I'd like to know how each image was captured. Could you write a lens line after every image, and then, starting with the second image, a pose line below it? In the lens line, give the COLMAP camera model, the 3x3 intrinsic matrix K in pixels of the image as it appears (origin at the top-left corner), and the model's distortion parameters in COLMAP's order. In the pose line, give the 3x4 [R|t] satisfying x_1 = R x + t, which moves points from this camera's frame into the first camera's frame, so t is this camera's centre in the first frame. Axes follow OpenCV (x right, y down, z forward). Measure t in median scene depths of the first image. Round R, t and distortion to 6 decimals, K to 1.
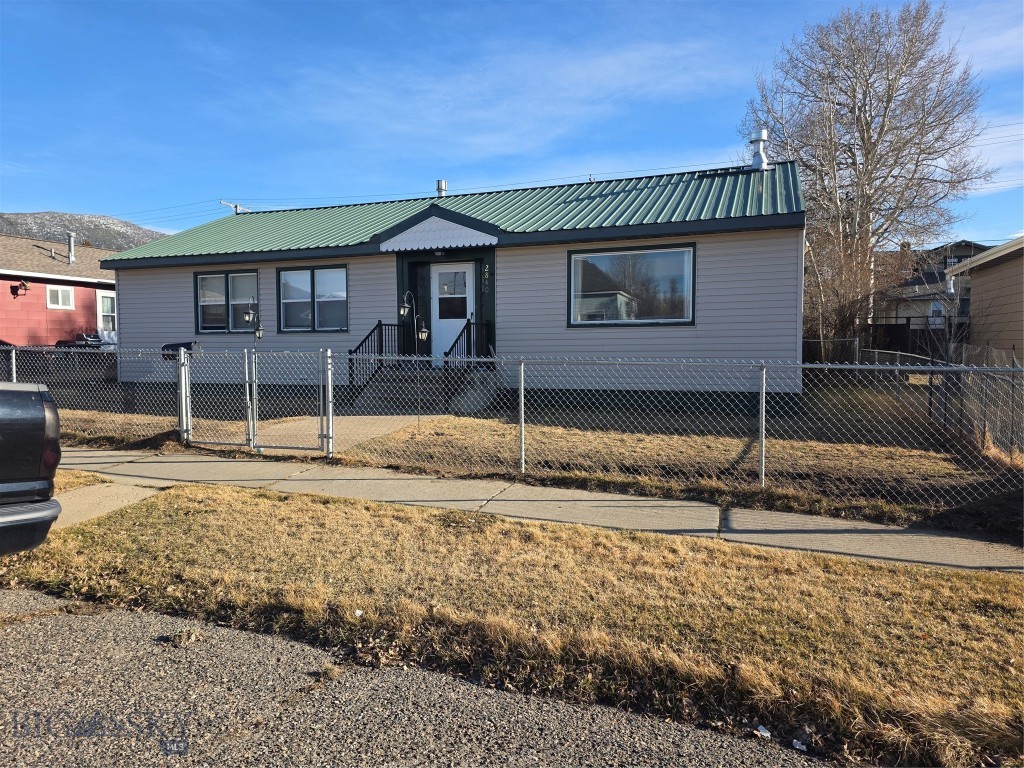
lens RADIAL K [[683.3, 0, 499.8], [0, 683.3, 390.4], [0, 0, 1]] dist [0.078951, -0.073517]
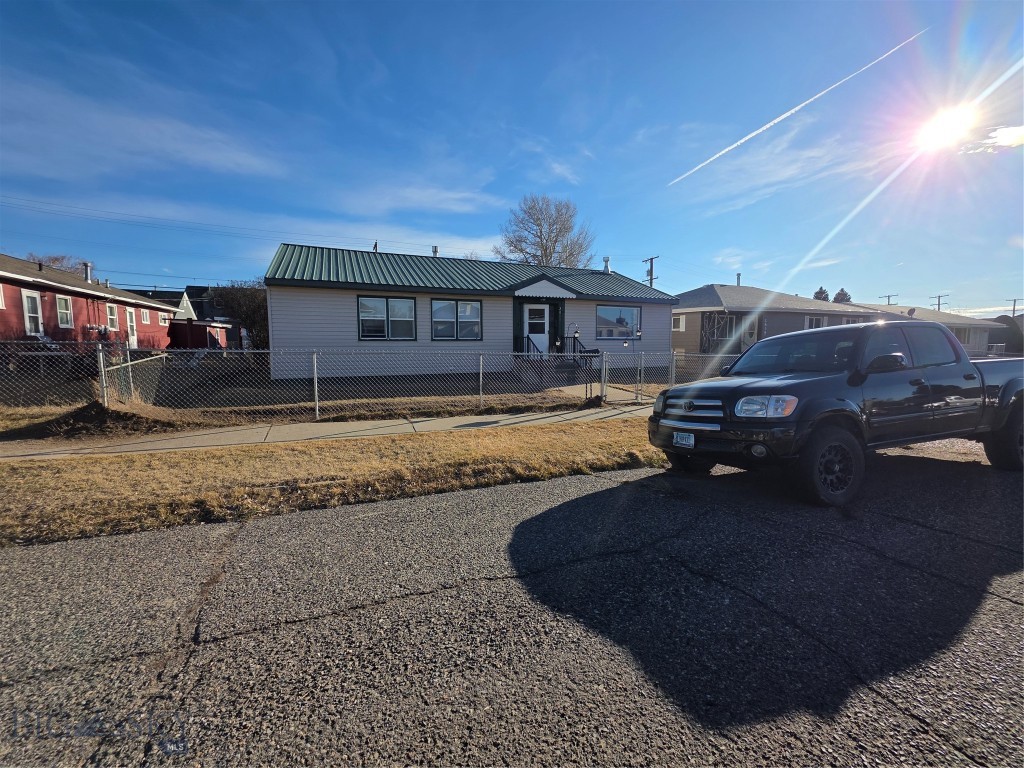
lens RADIAL K [[395.8, 0, 516.3], [0, 395.8, 419.6], [0, 0, 1]] dist [0.001086, -0.000071]
pose [[0.706742, -0.128656, 0.695675, -0.962755], [0.043925, 0.989408, 0.138354, -0.024878], [-0.706107, -0.067223, 0.704907, 0.255745]]
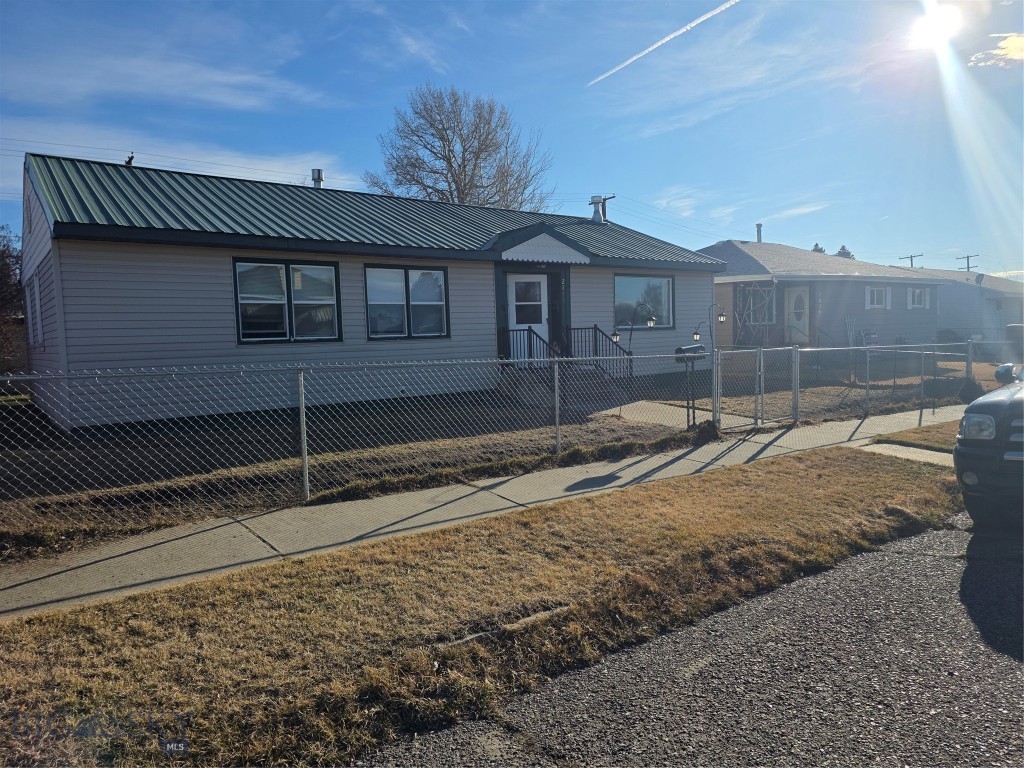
lens RADIAL K [[676.3, 0, 513.9], [0, 676.3, 426.9], [0, 0, 1]] dist [0.078148, -0.065740]
pose [[0.507556, -0.124057, 0.852641, -1.113243], [0.085604, 0.991945, 0.093368, -0.045701], [-0.857356, 0.025600, 0.514088, 0.476399]]
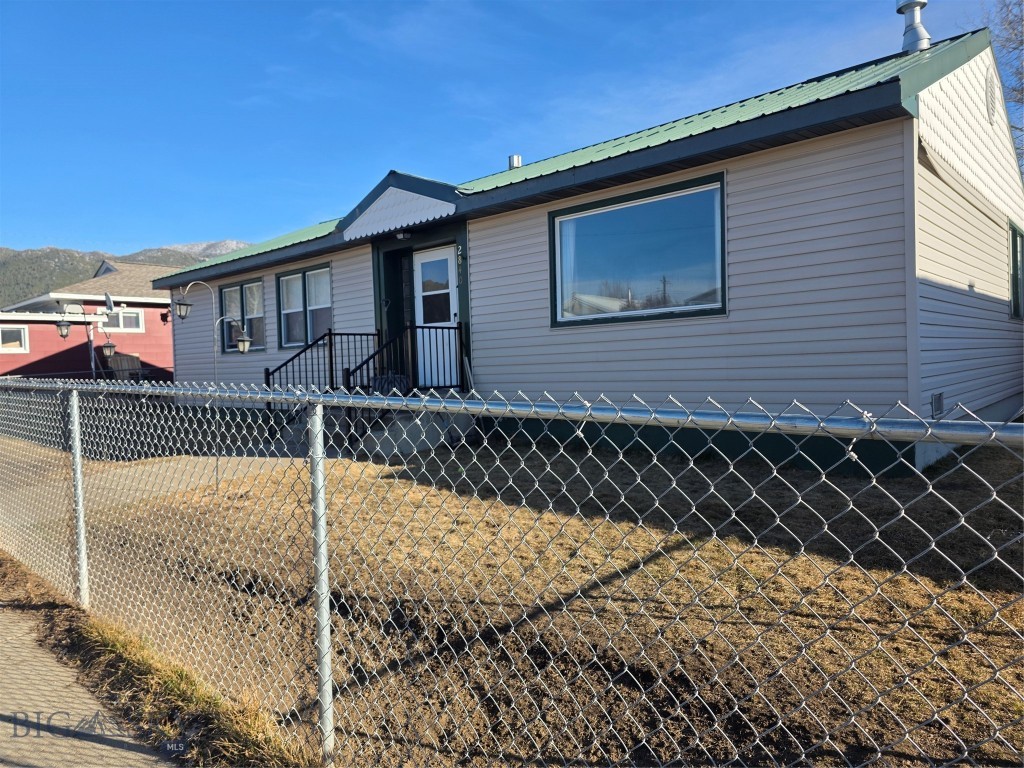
lens RADIAL K [[686.6, 0, 507.5], [0, 686.6, 385.3], [0, 0, 1]] dist [0.075704, -0.076436]
pose [[0.933559, -0.014370, -0.358136, 0.288628], [0.005701, 0.999665, -0.025251, -0.017715], [0.358379, 0.021531, 0.933328, 0.347286]]
